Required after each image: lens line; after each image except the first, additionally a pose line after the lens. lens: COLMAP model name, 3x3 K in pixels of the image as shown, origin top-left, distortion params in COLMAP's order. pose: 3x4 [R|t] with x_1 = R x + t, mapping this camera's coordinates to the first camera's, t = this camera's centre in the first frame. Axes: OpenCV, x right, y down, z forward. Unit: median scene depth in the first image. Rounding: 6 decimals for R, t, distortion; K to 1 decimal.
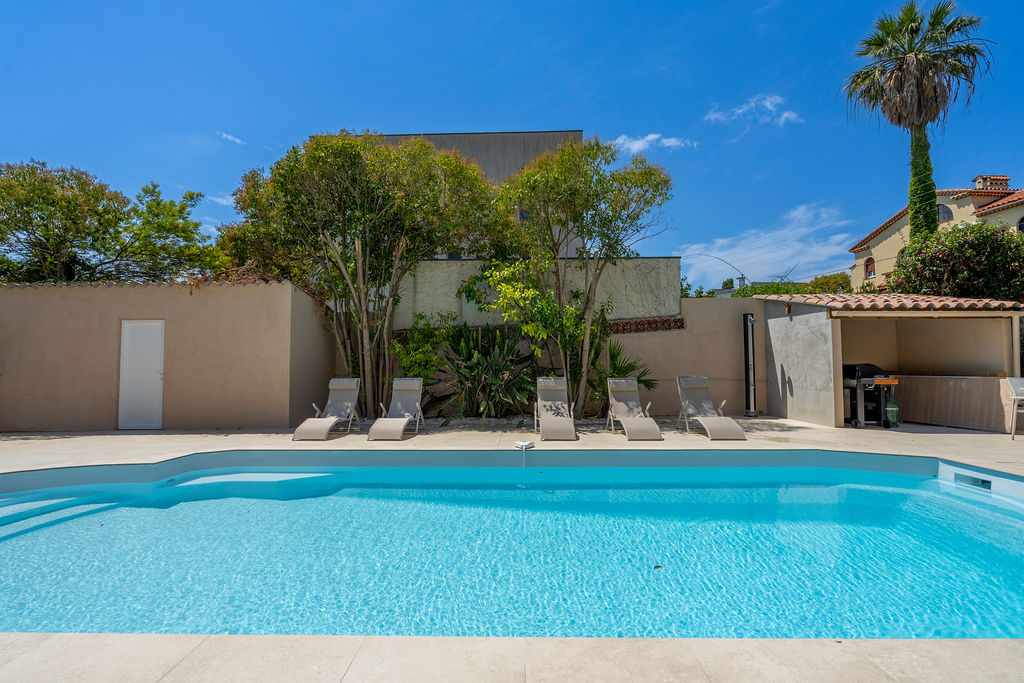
lens RADIAL K [[460.8, 0, 509.0], [0, 460.8, 352.9], [0, 0, 1]] dist [-0.006423, 0.003143]
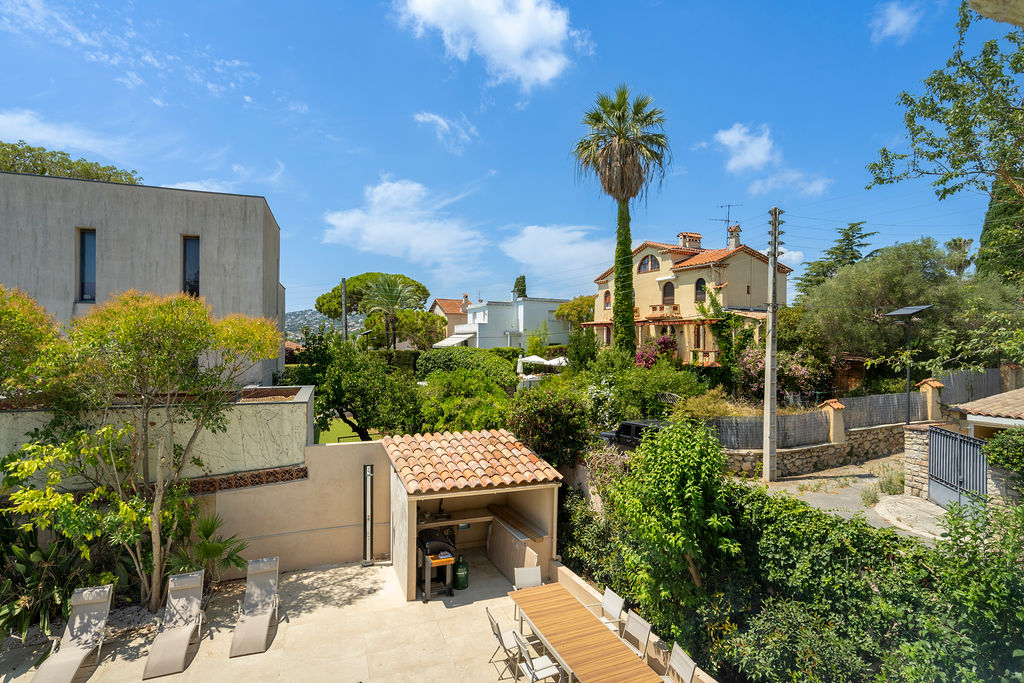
lens RADIAL K [[503.0, 0, 508.8], [0, 503.0, 348.5], [0, 0, 1]] dist [-0.000501, 0.000169]
pose [[0.922003, 0.012616, 0.386978, 0.353224], [-0.027312, 0.999098, 0.032501, -0.366017], [-0.386219, -0.040535, 0.921516, -0.124684]]
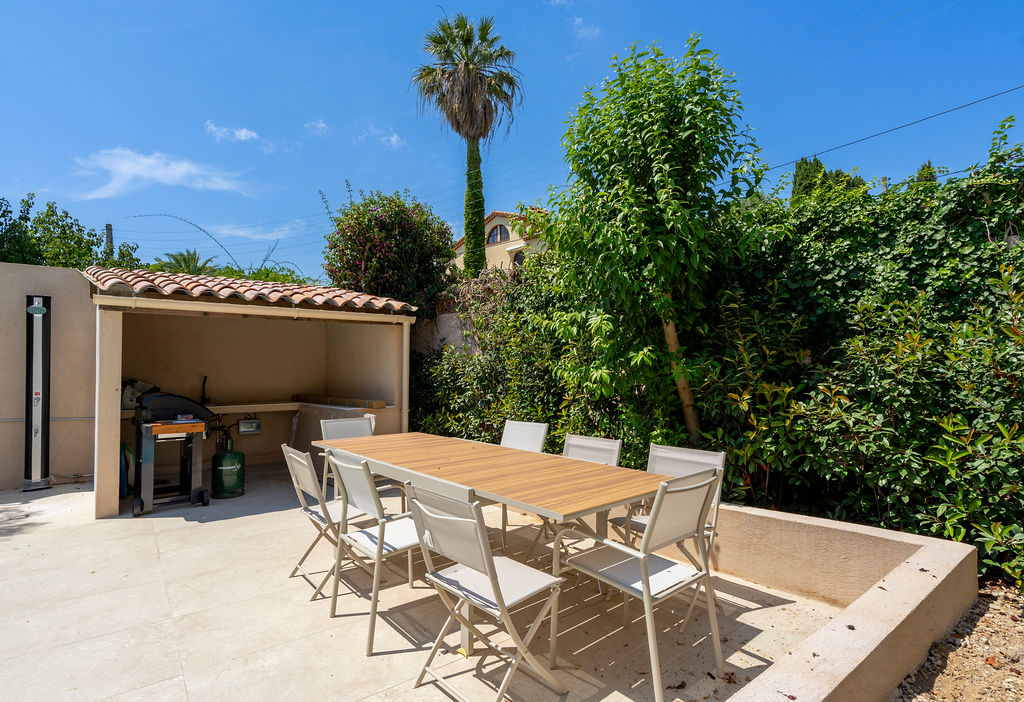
lens RADIAL K [[507.4, 0, 497.3], [0, 507.4, 356.8], [0, 0, 1]] dist [0.005569, 0.000121]
pose [[0.776045, 0.010519, 0.630590, 0.531873], [-0.011720, 0.999929, -0.002256, -0.018747], [-0.630569, -0.005640, 0.776113, 0.208069]]
